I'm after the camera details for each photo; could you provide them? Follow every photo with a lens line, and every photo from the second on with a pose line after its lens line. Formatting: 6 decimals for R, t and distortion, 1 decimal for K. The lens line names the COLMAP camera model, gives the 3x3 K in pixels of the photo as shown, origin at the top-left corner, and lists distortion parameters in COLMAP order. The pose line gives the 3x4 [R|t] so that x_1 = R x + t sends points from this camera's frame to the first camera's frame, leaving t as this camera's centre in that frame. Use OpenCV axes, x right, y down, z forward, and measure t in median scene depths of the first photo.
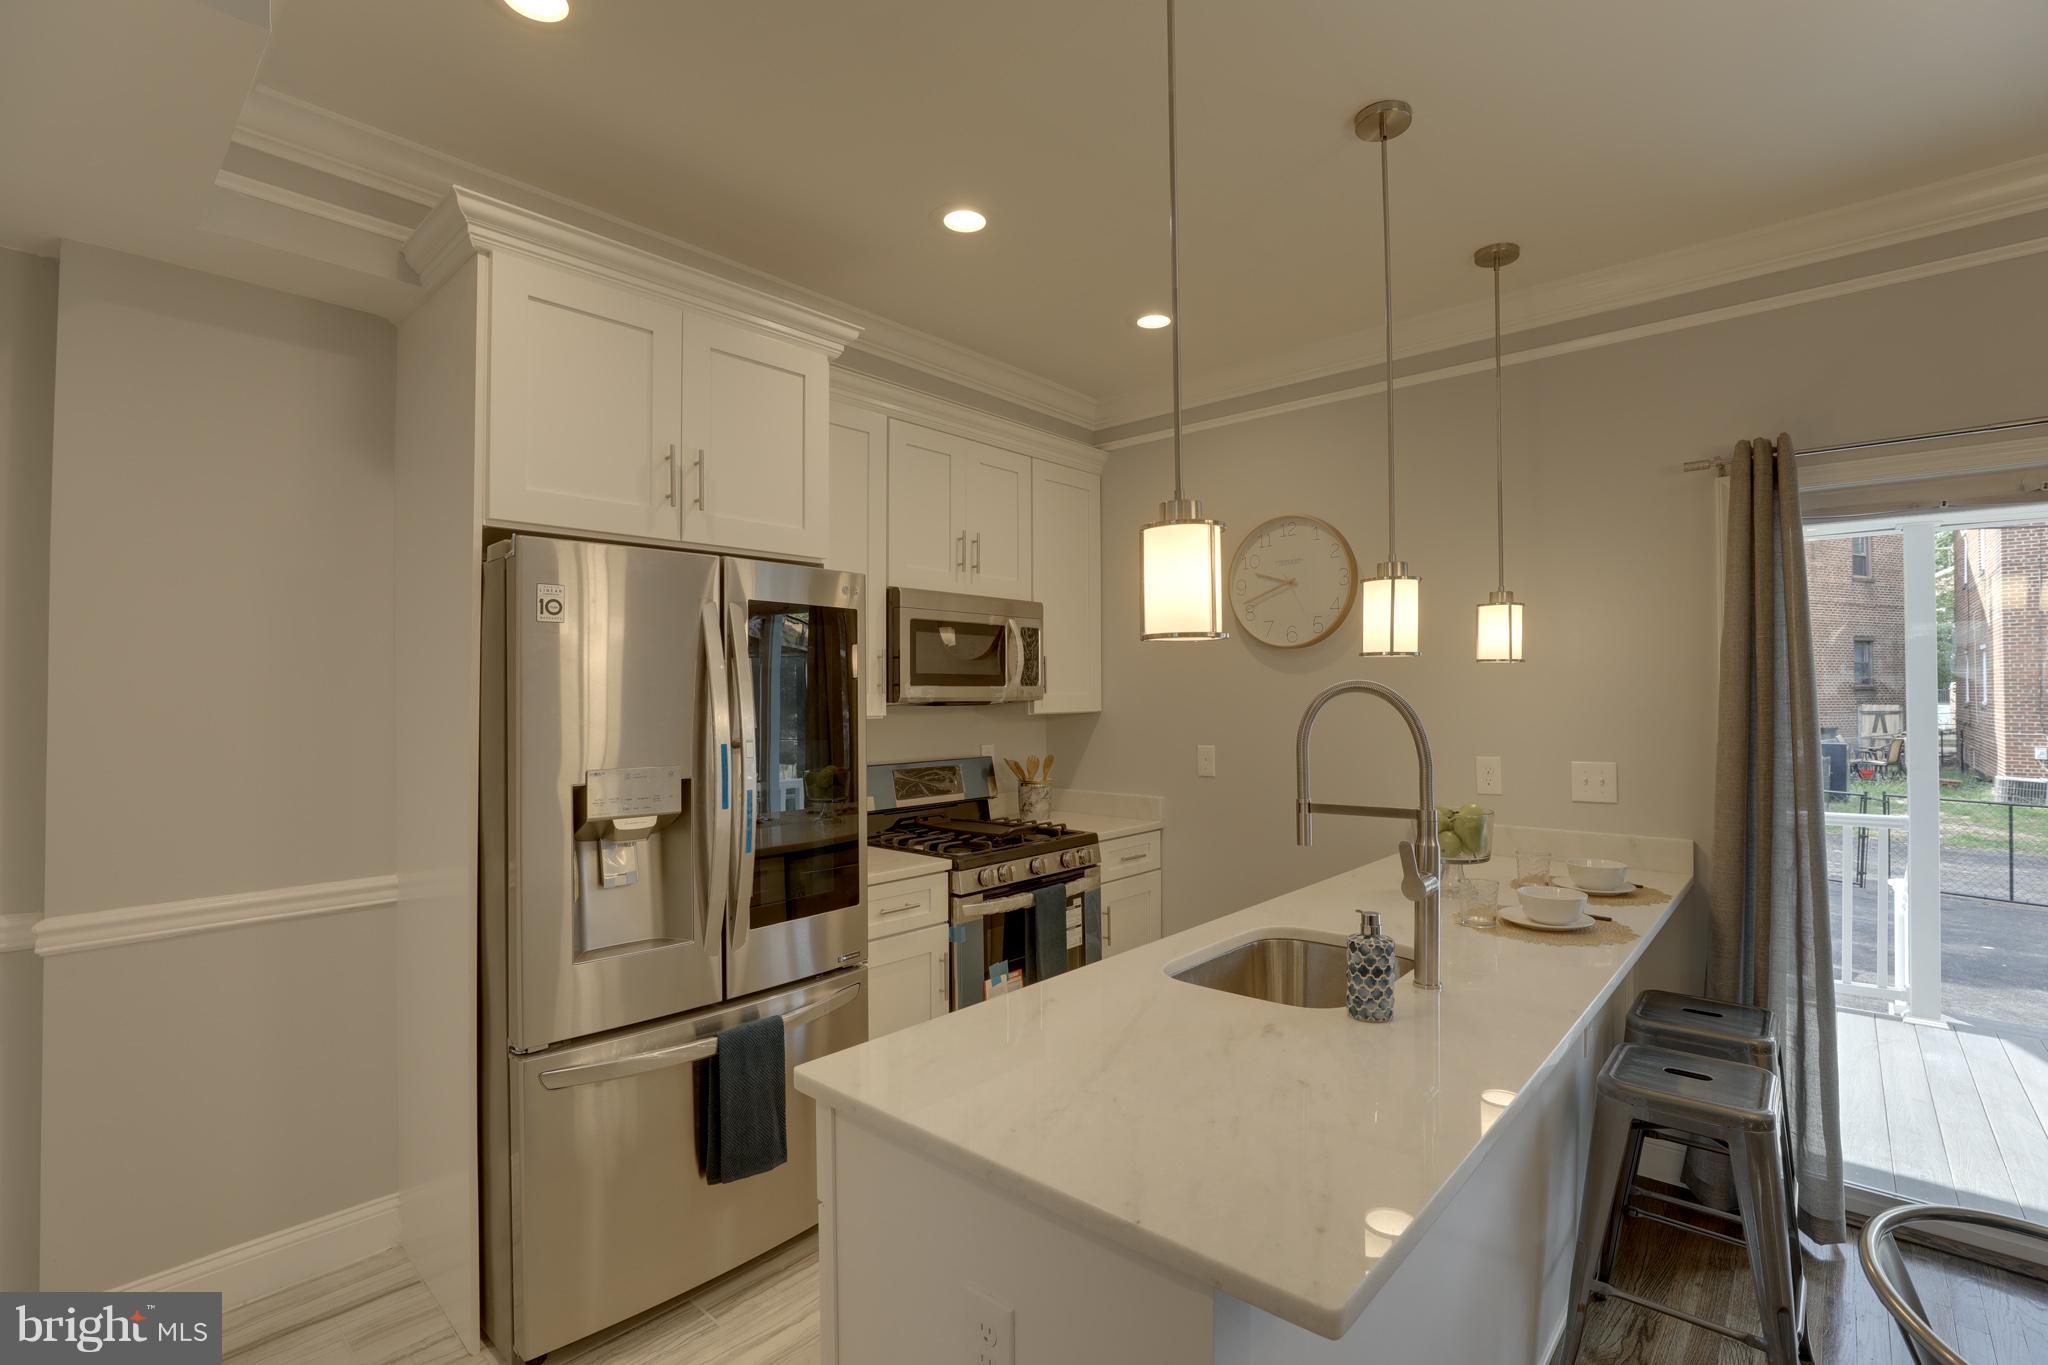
lens RADIAL K [[930.2, 0, 1024.0], [0, 930.2, 682.5], [0, 0, 1]] dist [-0.048281, 0.015144]
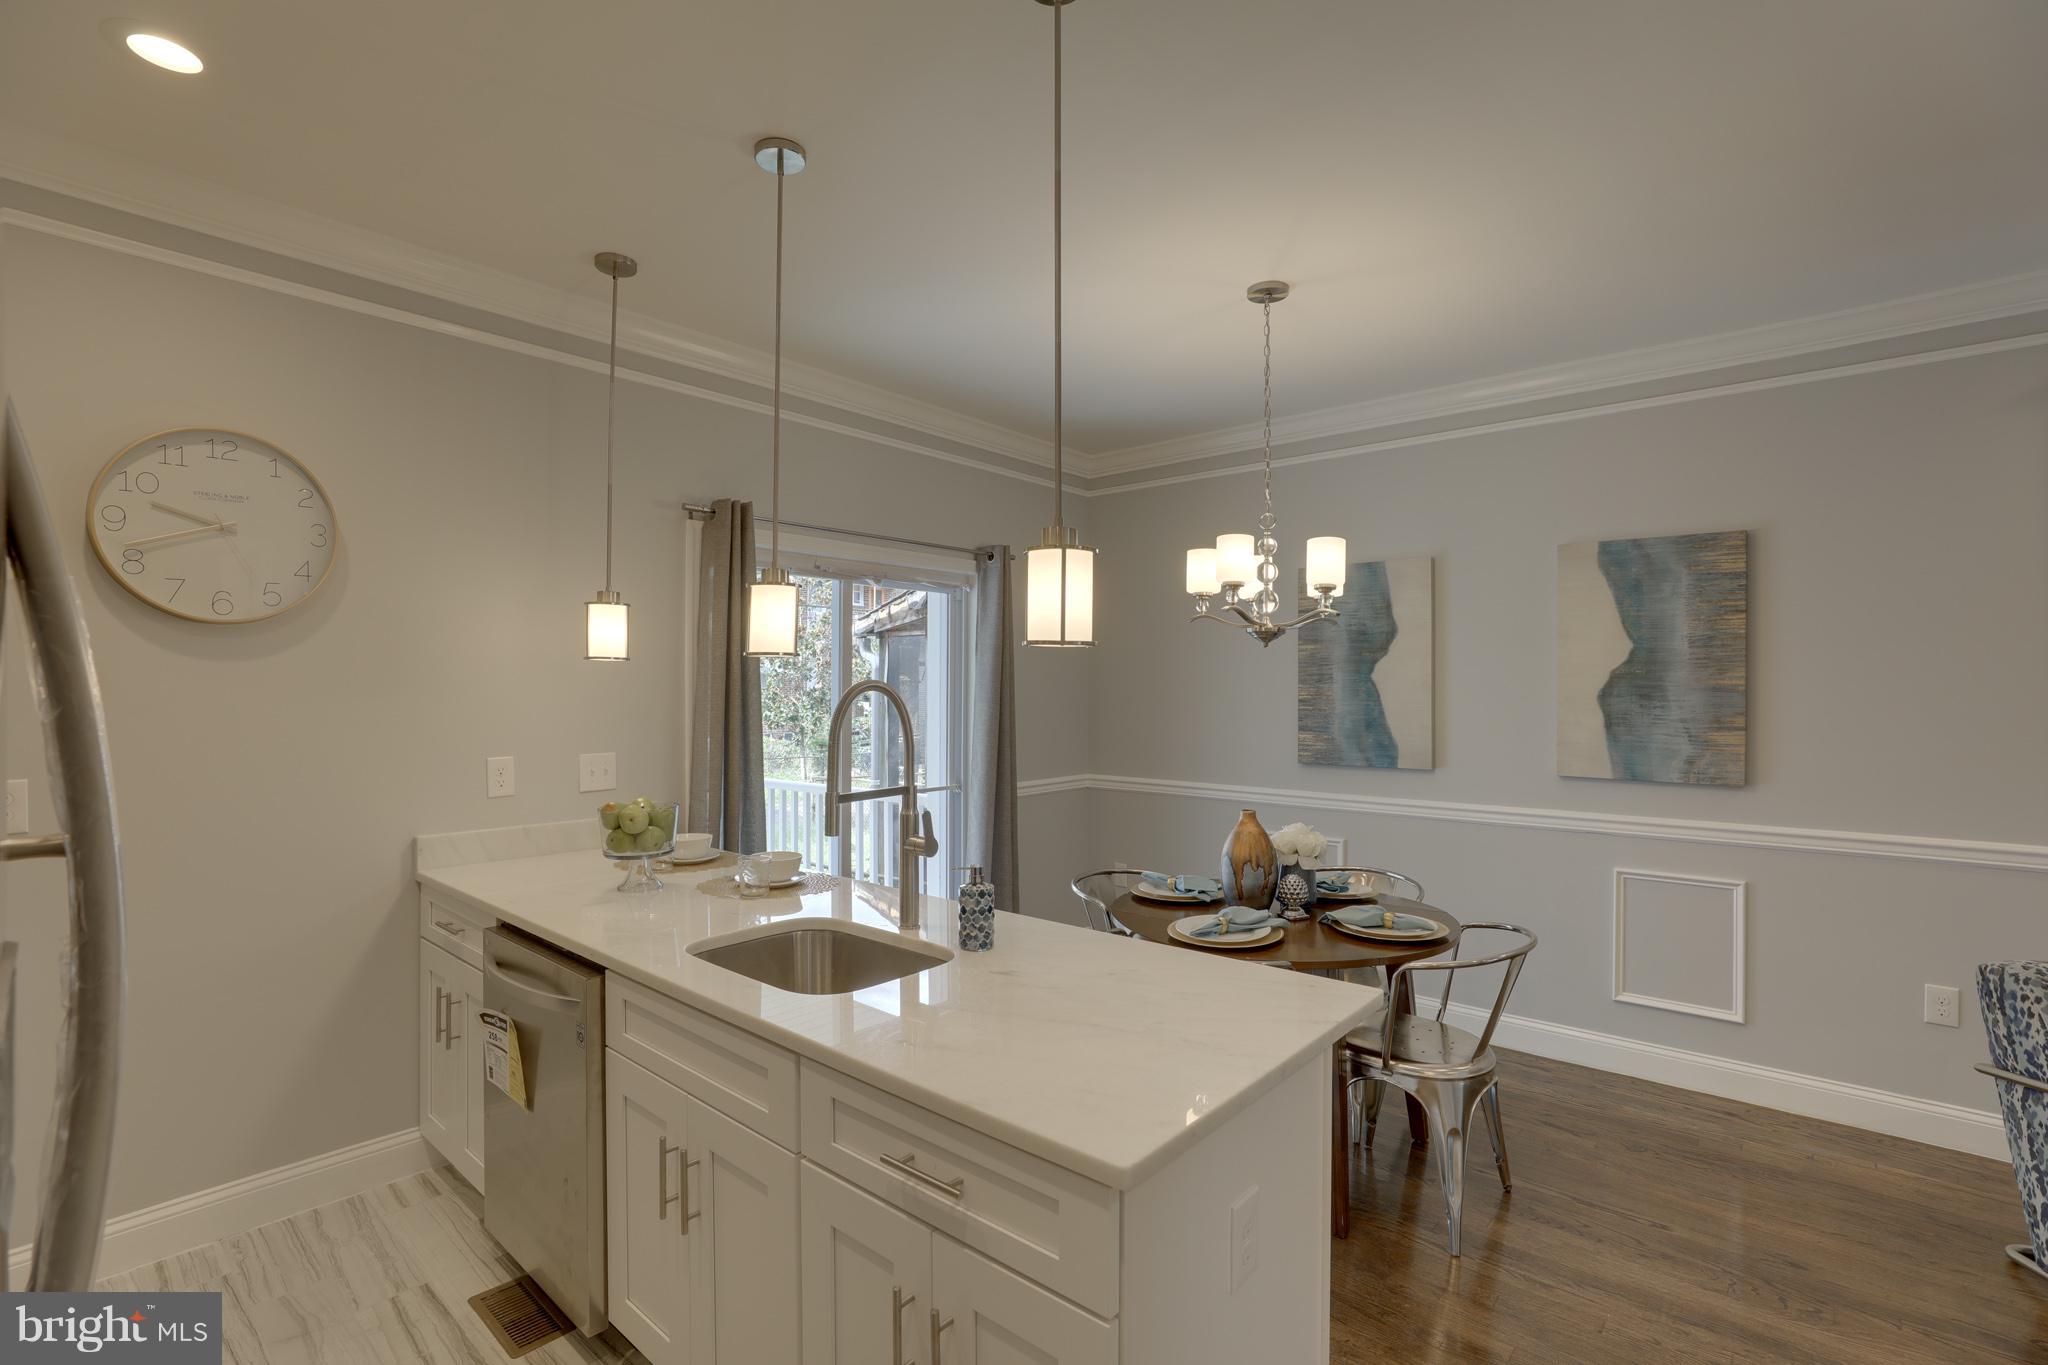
lens RADIAL K [[930.2, 0, 1024.0], [0, 930.2, 682.5], [0, 0, 1]] dist [-0.048281, 0.015144]
pose [[-0.016832, 0.009489, 0.999813, -0.523348], [-0.015494, 0.999832, -0.009750, 0.005845], [-0.999738, -0.015655, -0.016682, 0.554275]]
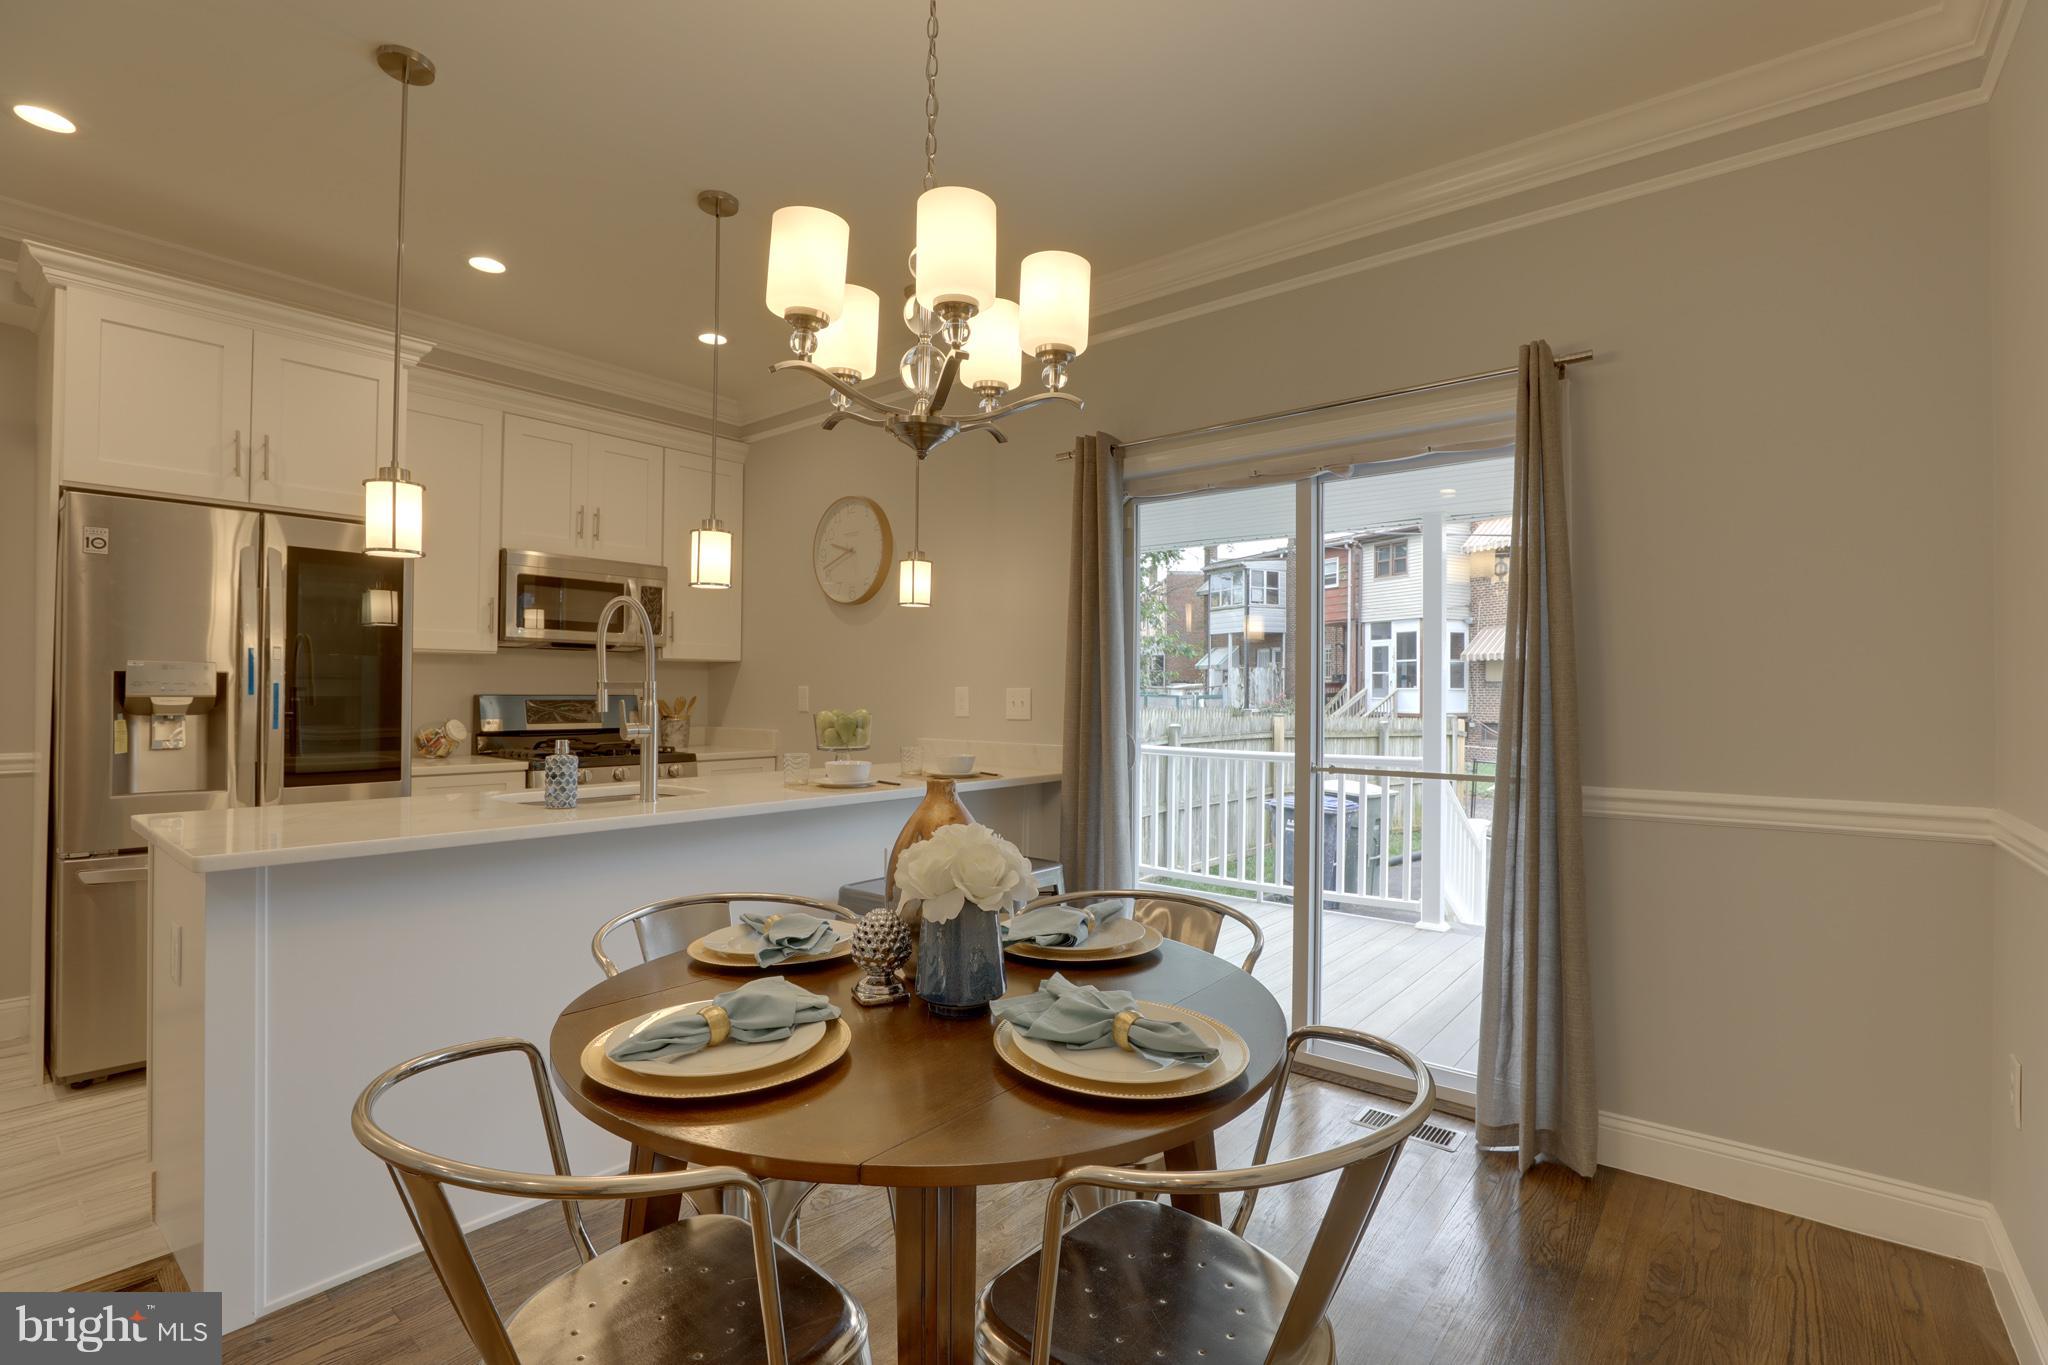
lens RADIAL K [[920.2, 0, 1024.0], [0, 920.2, 682.5], [0, 0, 1]] dist [-0.052321, 0.015937]
pose [[0.998968, 0.010630, 0.044167, 0.621852], [-0.010732, 0.999940, 0.002067, 0.082957], [-0.044142, -0.002538, 0.999022, -0.307572]]
